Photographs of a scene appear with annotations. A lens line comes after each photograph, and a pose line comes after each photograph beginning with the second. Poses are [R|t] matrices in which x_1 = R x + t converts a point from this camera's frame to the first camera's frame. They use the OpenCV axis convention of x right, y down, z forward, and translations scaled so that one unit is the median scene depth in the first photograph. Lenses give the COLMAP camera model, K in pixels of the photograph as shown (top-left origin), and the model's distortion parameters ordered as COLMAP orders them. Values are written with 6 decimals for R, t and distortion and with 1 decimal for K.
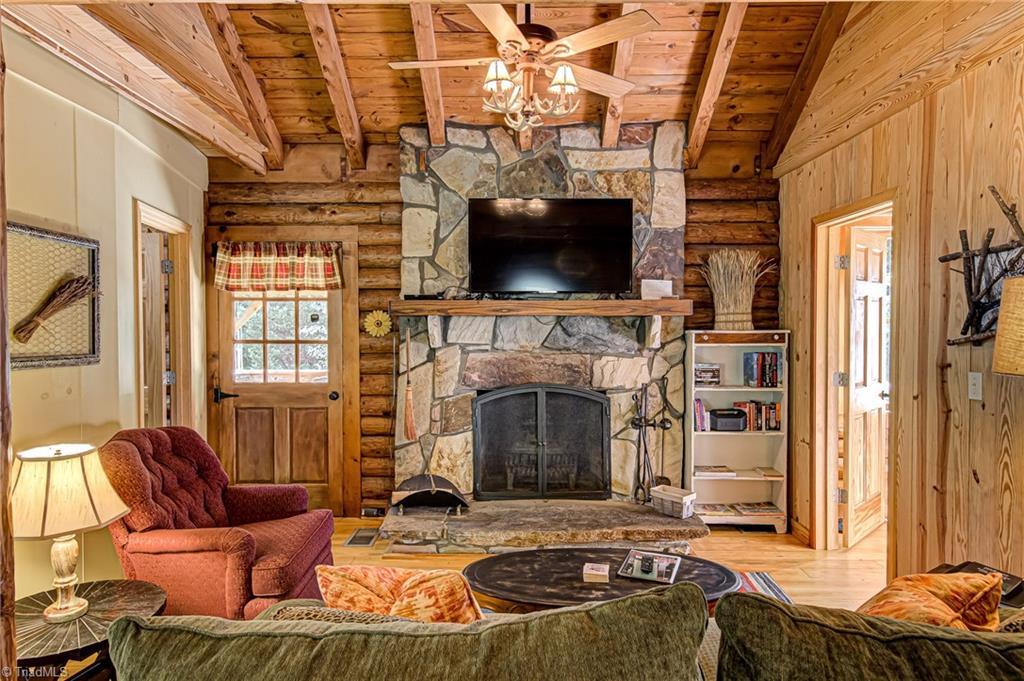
lens RADIAL K [[608.6, 0, 513.7], [0, 608.6, 341.0], [0, 0, 1]] dist [0.035378, -0.022757]
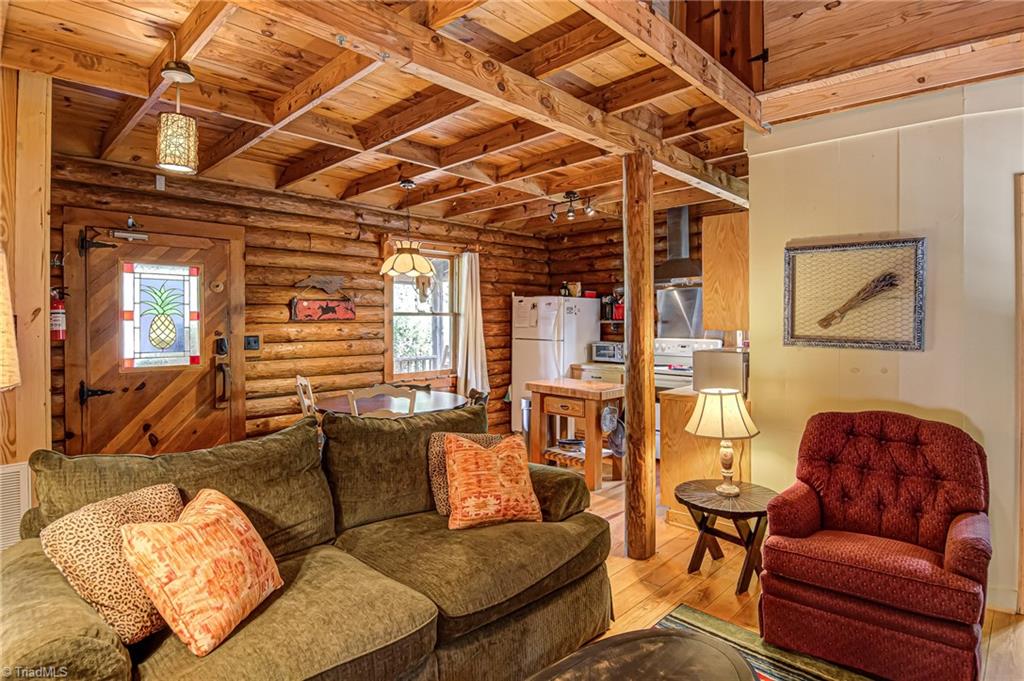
lens RADIAL K [[543.8, 0, 515.9], [0, 543.8, 319.3], [0, 0, 1]] dist [0.000699, -0.019126]
pose [[-0.674216, 0.003281, -0.738527, 0.347156], [-0.015450, 0.999709, 0.018547, -0.017570], [0.738372, 0.023915, -0.673969, 0.753928]]
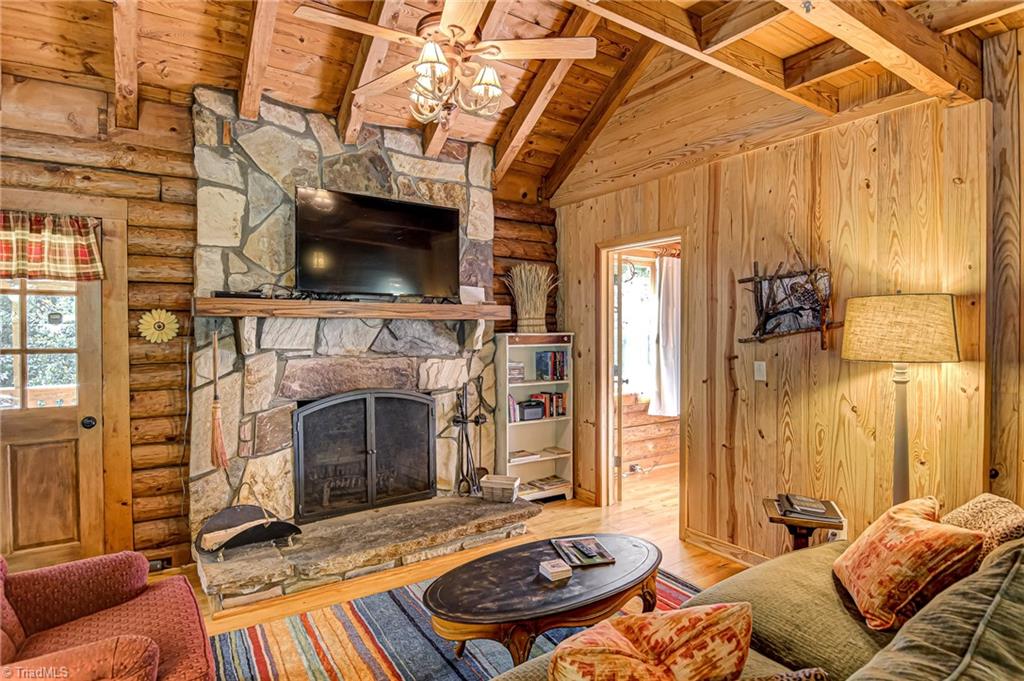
lens RADIAL K [[541.0, 0, 515.5], [0, 541.0, 337.5], [0, 0, 1]] dist [0.003175, -0.018218]
pose [[0.820974, -0.008454, 0.570903, -0.250654], [0.014505, 0.999876, -0.006051, -0.003040], [-0.570782, 0.013249, 0.820995, 0.166800]]
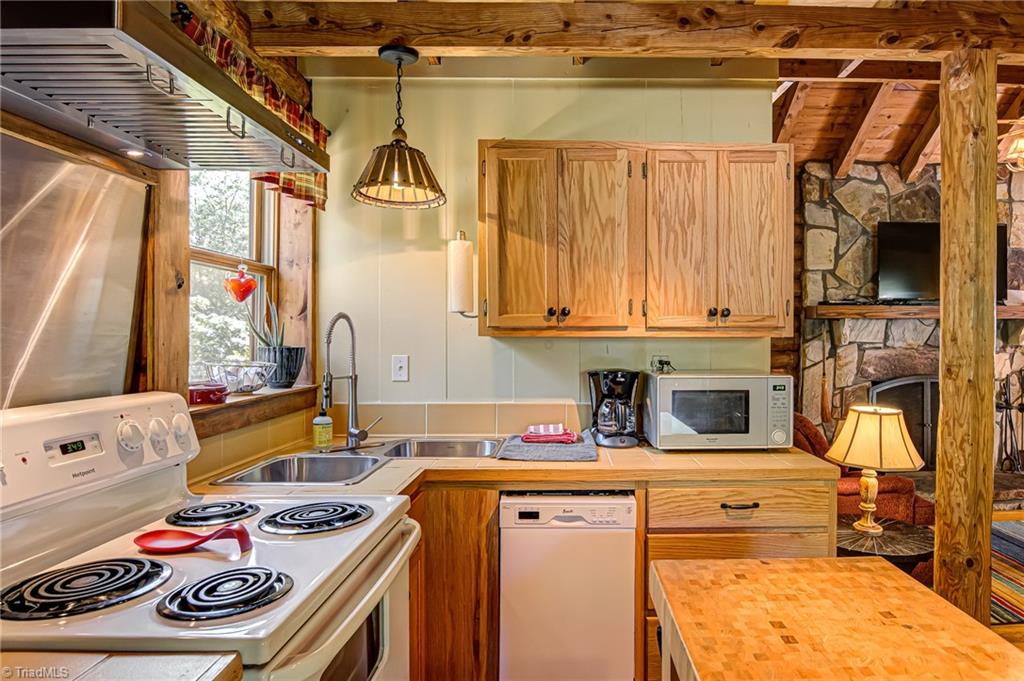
lens RADIAL K [[581.3, 0, 571.1], [0, 581.3, 345.8], [0, 0, 1]] dist [0.000994, -0.028617]
pose [[0.999049, -0.001733, 0.043558, -0.702793], [0.002286, 0.999917, -0.012668, 0.024623], [-0.043532, 0.012755, 0.998971, -0.115260]]
